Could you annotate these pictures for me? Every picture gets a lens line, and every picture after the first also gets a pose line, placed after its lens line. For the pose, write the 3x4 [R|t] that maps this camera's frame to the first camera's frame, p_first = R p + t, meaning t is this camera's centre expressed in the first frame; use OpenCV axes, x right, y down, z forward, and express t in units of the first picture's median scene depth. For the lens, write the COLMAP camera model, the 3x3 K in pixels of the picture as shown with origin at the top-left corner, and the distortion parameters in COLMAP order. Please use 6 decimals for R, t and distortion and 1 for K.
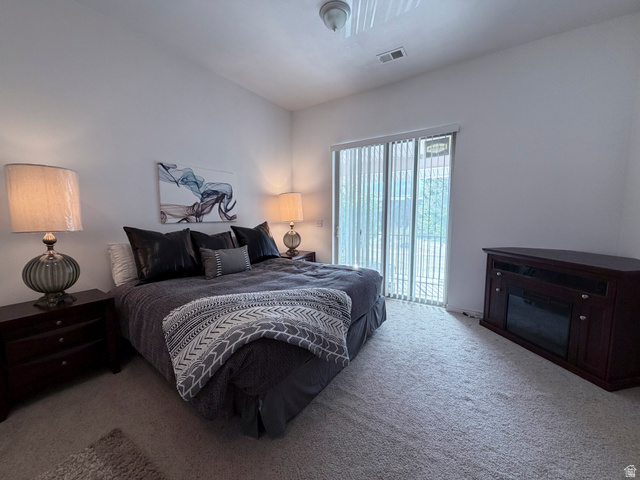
lens RADIAL K [[255.1, 0, 317.9], [0, 255.1, 241.1], [0, 0, 1]] dist [-0.001085, -0.000018]
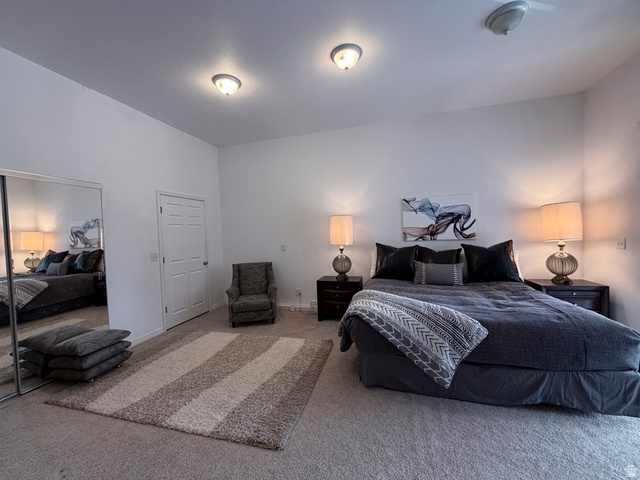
lens RADIAL K [[255.1, 0, 317.9], [0, 255.1, 241.1], [0, 0, 1]] dist [-0.001085, -0.000018]
pose [[0.297538, 0.027096, -0.954326, 0.568064], [-0.065314, 0.997833, 0.007968, -0.044276], [0.952473, 0.059960, 0.298662, 0.104992]]
